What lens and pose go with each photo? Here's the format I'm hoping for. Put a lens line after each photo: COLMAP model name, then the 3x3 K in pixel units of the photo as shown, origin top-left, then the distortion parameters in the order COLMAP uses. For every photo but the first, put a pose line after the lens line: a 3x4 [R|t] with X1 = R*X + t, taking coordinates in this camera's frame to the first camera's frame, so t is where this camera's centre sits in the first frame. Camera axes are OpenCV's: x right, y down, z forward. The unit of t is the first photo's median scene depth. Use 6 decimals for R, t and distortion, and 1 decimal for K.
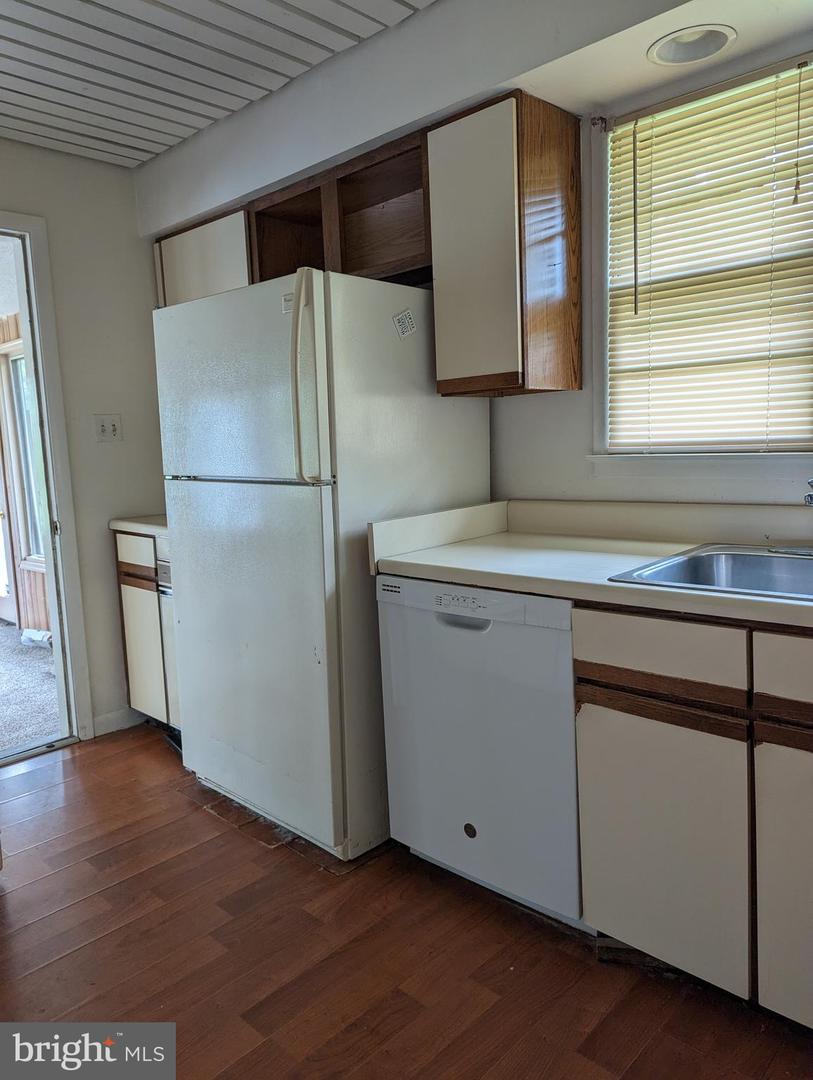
lens RADIAL K [[762.5, 0, 407.3], [0, 762.5, 541.2], [0, 0, 1]] dist [0.055122, -0.039576]
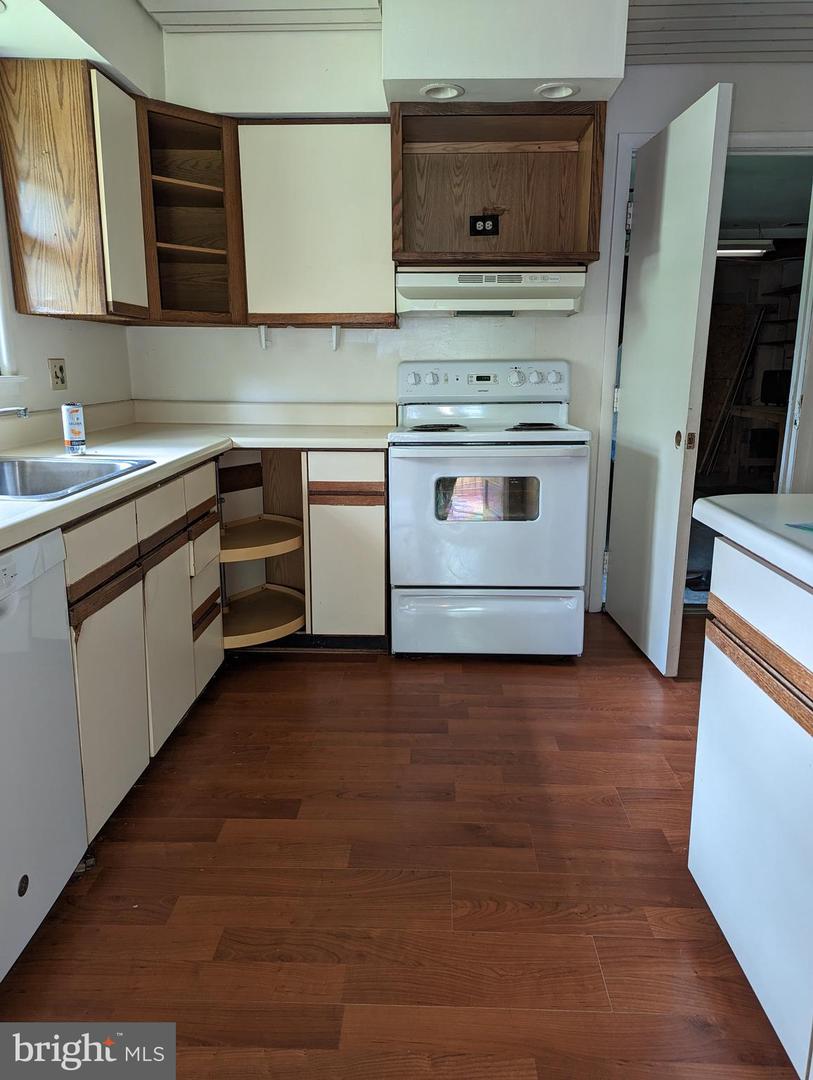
lens RADIAL K [[762.5, 0, 409.5], [0, 762.5, 537.6], [0, 0, 1]] dist [0.055122, -0.039576]
pose [[-0.658729, -0.129869, 0.741087, -0.817741], [0.126965, 0.951676, 0.279628, -0.129046], [-0.741590, 0.278291, -0.610408, 1.311157]]
